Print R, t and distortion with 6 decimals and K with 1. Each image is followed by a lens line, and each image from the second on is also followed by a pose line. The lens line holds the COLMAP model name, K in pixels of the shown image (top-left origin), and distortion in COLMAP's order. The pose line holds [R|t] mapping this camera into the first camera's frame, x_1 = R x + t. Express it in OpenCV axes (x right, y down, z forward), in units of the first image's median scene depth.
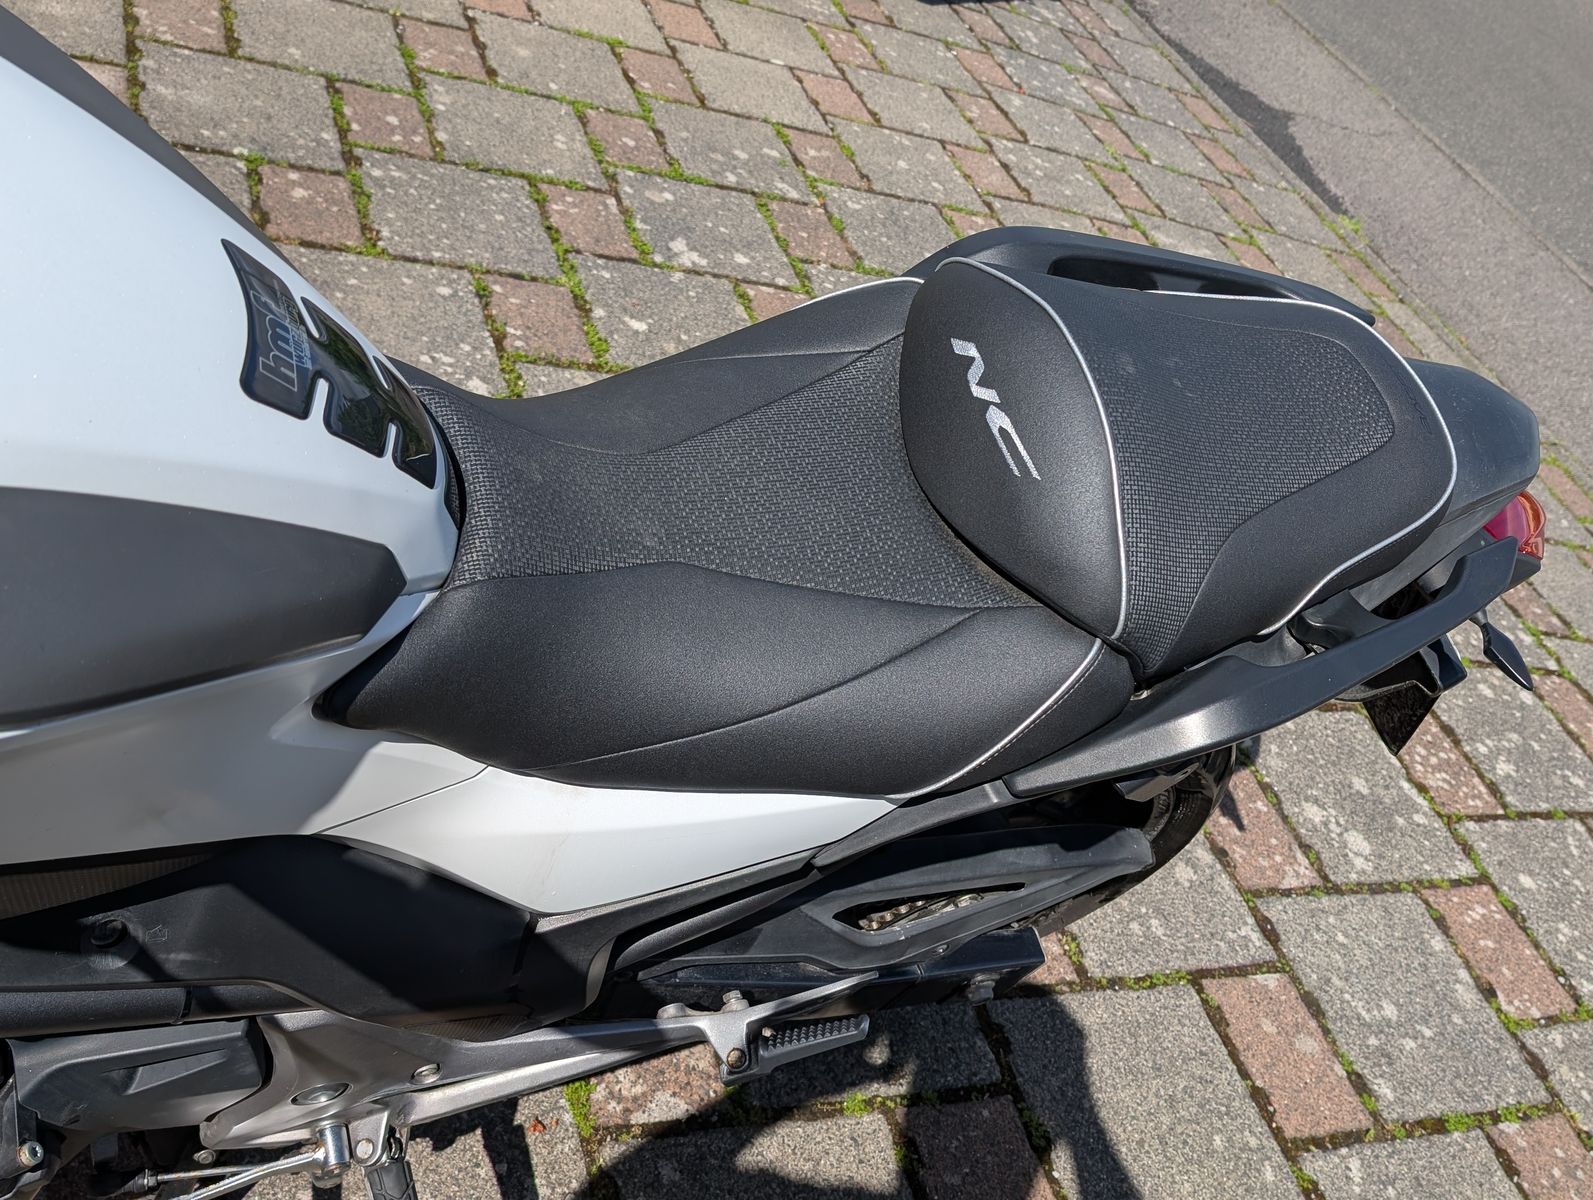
lens RADIAL K [[1387.3, 0, 796.5], [0, 1387.3, 600.0], [0, 0, 1]] dist [0.005998, 0.013379]
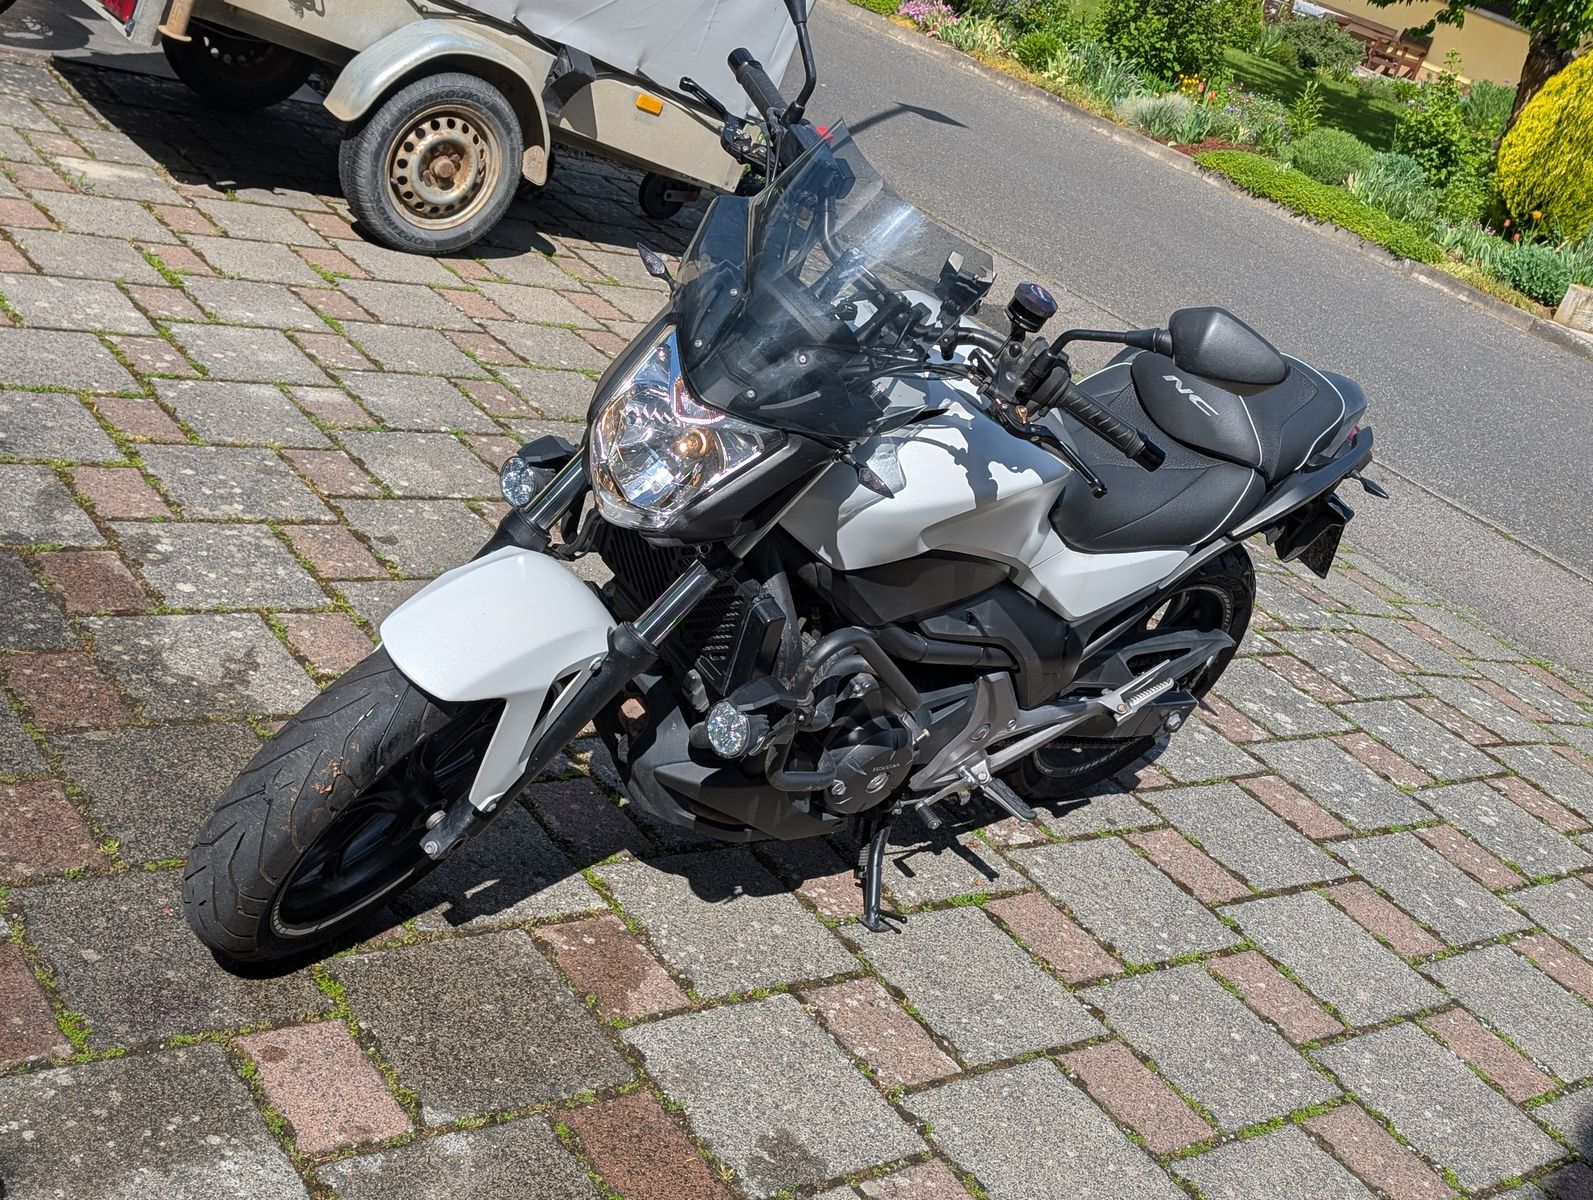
lens RADIAL K [[1387.3, 0, 796.5], [0, 1387.3, 600.0], [0, 0, 1]] dist [0.005998, 0.013379]
pose [[0.965550, -0.190589, 0.177172, -0.440938], [0.217177, 0.965272, -0.145202, 0.179481], [-0.143345, 0.178678, 0.973410, -0.549047]]
